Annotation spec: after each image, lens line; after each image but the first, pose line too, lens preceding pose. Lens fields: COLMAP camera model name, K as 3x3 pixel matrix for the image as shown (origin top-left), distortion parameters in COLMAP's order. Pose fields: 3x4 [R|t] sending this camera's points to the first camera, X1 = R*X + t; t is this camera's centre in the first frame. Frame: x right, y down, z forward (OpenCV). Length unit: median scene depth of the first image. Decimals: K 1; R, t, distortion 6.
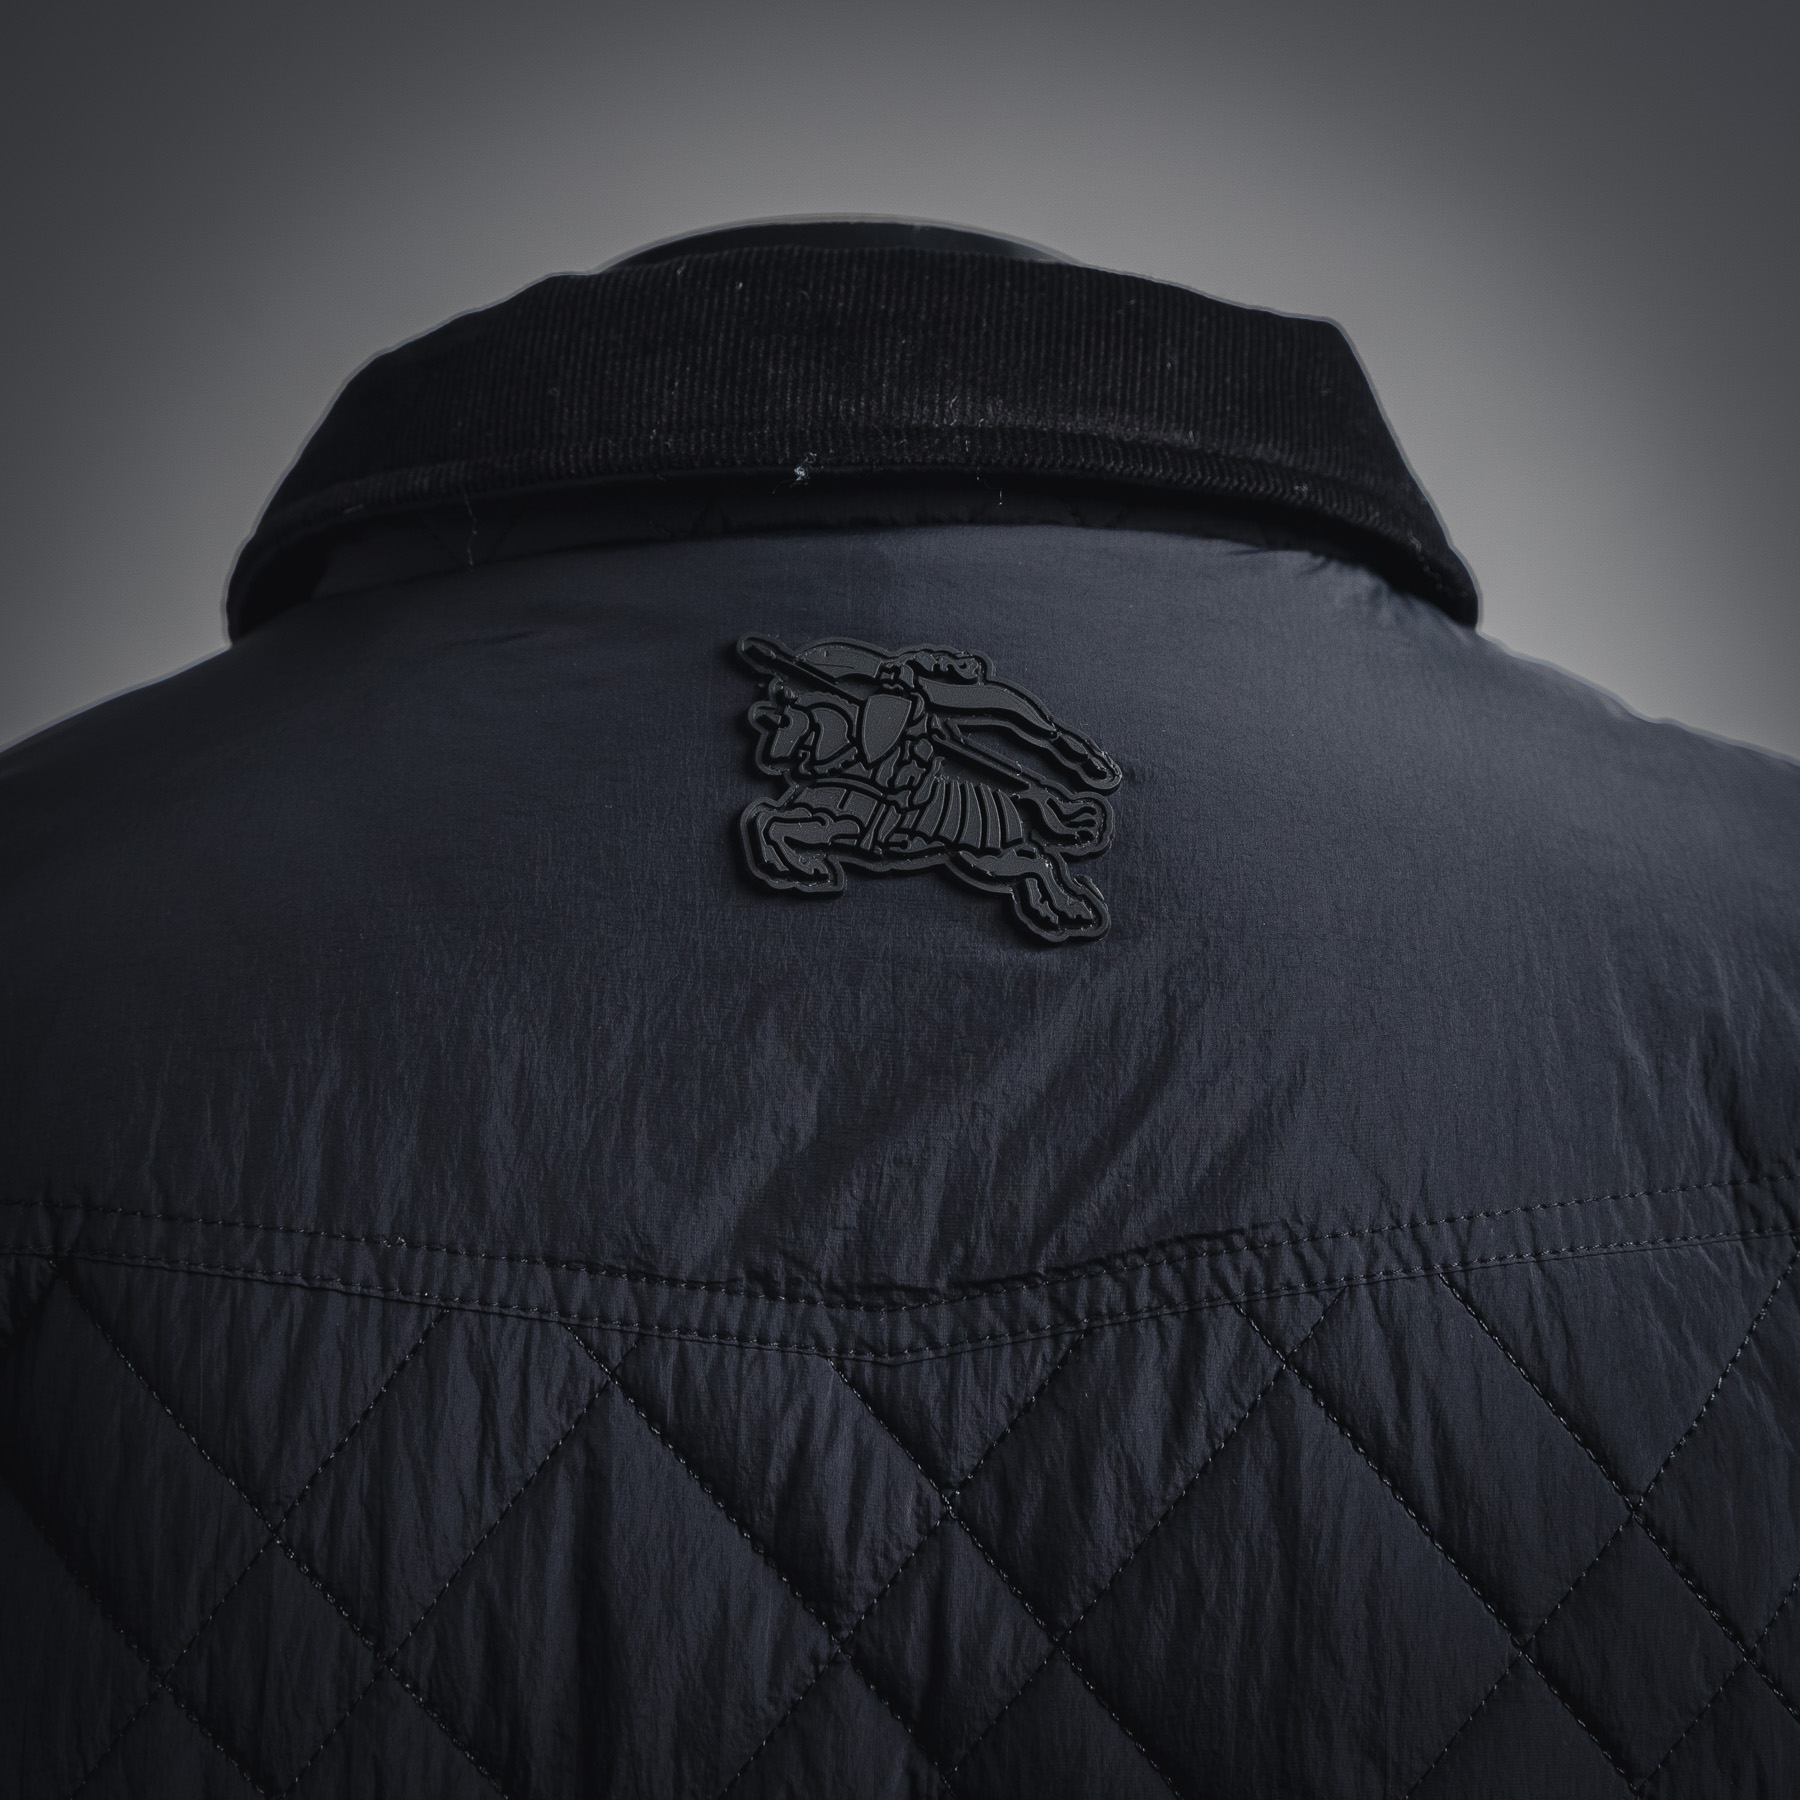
lens RADIAL K [[3381.8, 0, 899.0], [0, 3381.8, 899.4], [0, 0, 1]] dist [0.003059, 0.000000]
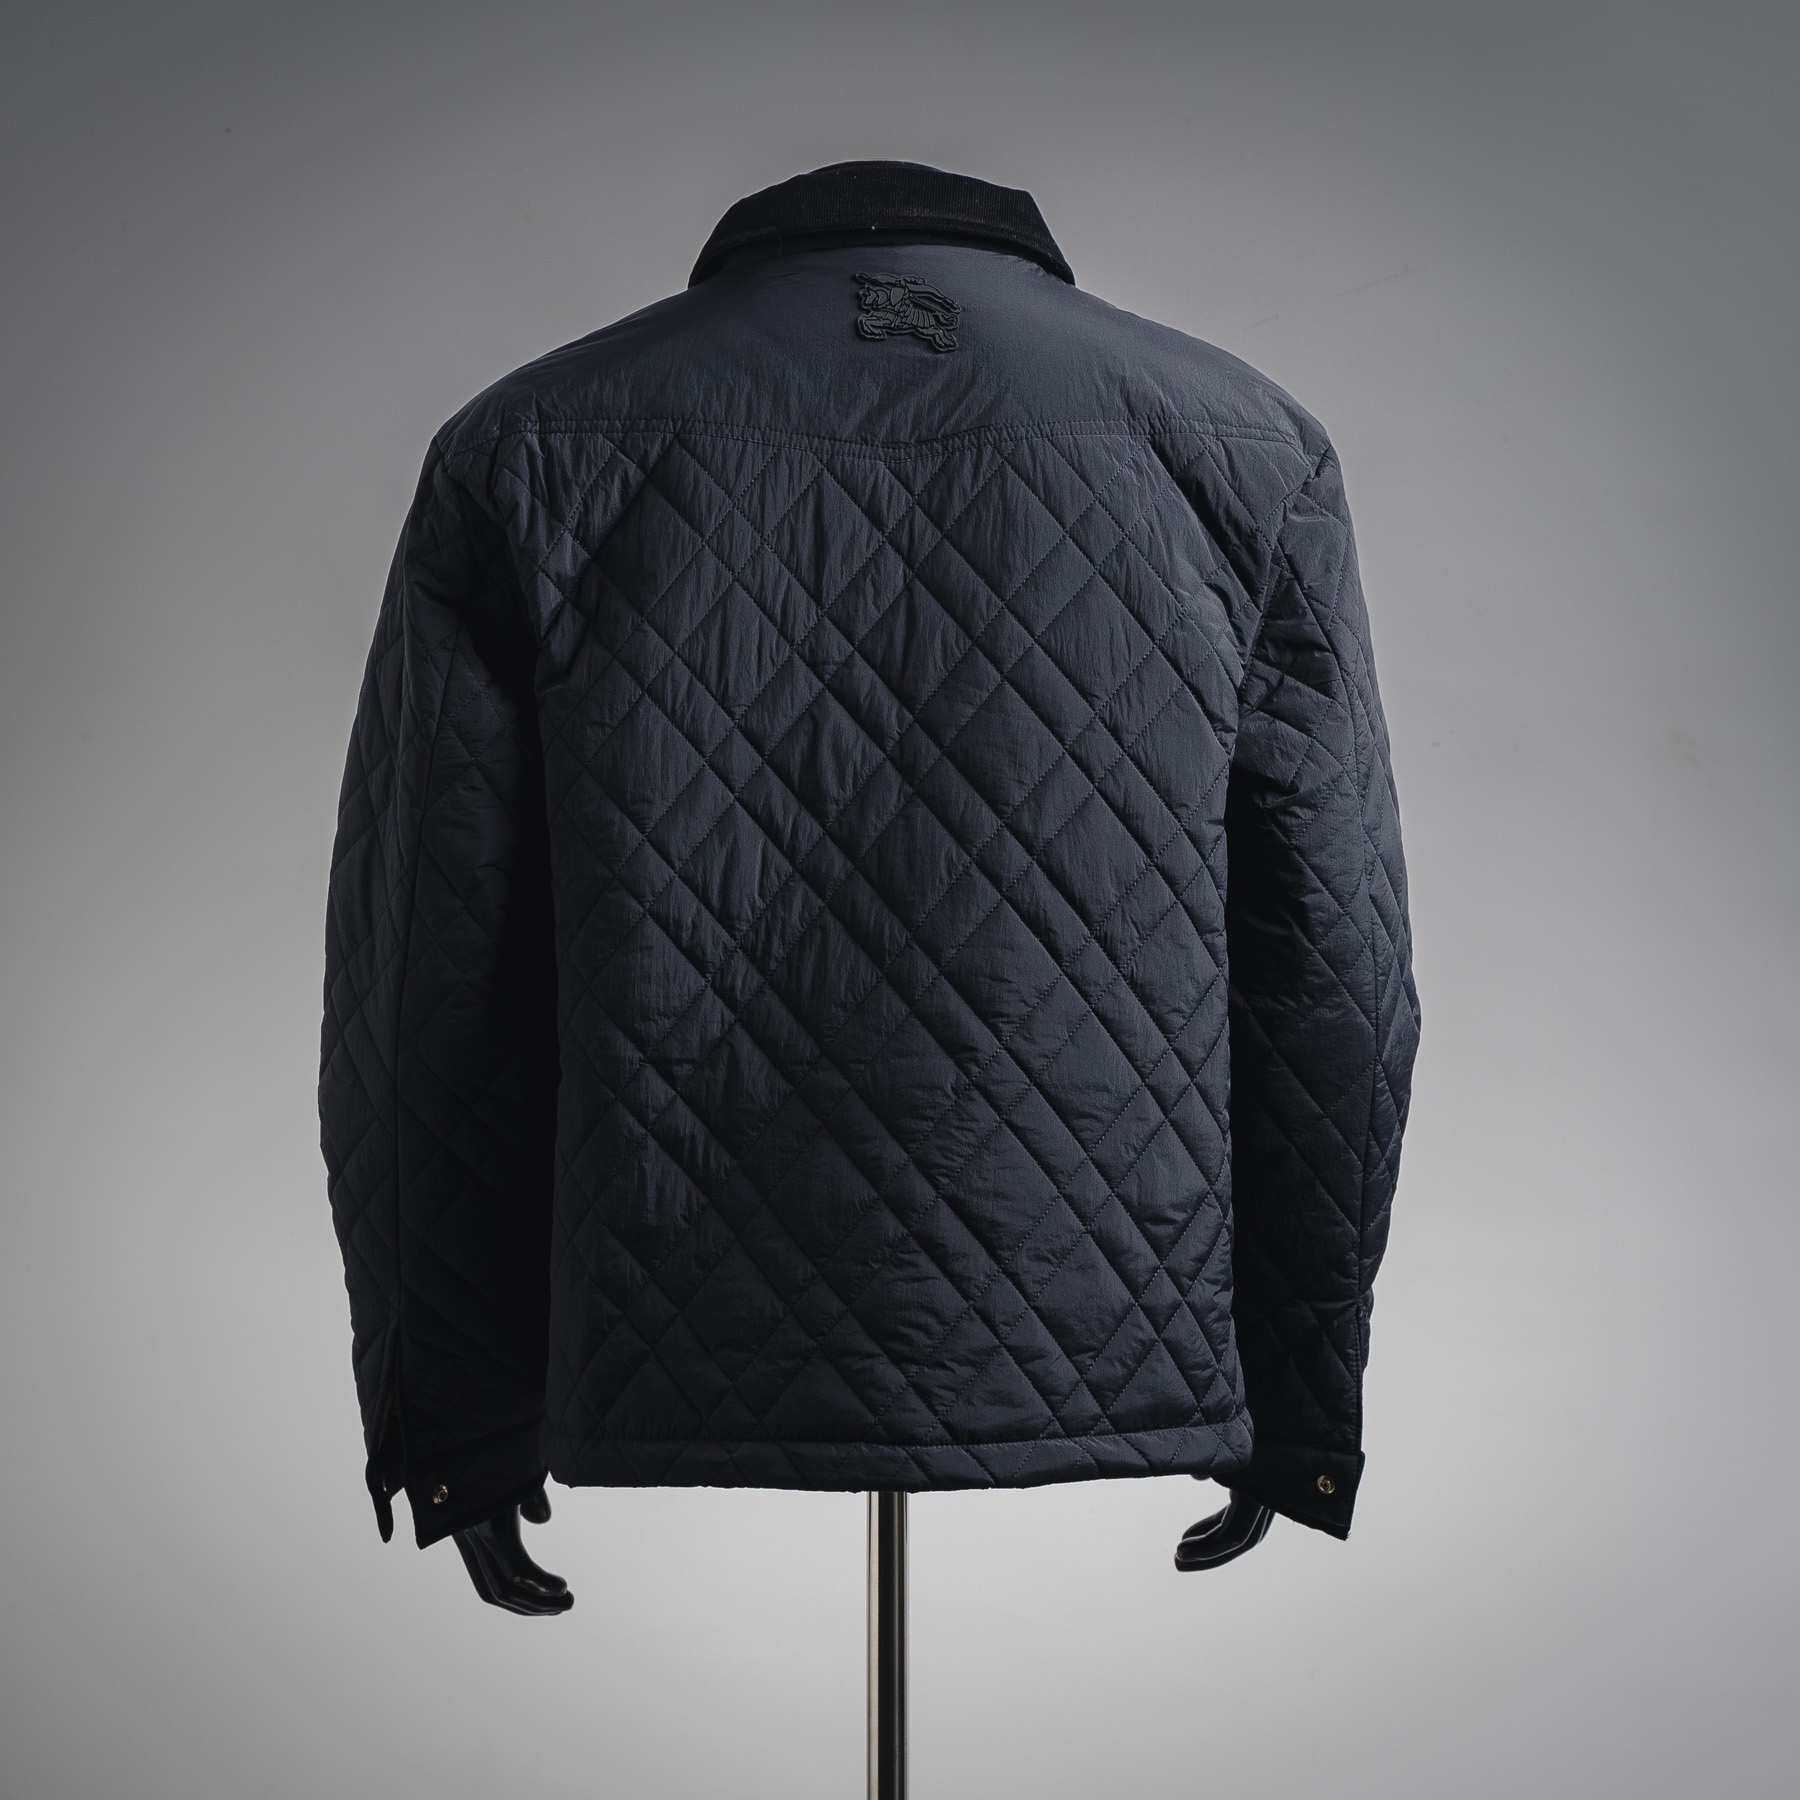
lens RADIAL K [[5285.3, 0, 900.5], [0, 5285.3, 900.2], [0, 0, 1]] dist [0.142329, 0.000000]
pose [[0.999601, 0.003215, 0.028056, -0.162544], [-0.001087, 0.997143, -0.075524, 1.057482], [-0.028219, 0.075464, 0.996749, -4.769310]]
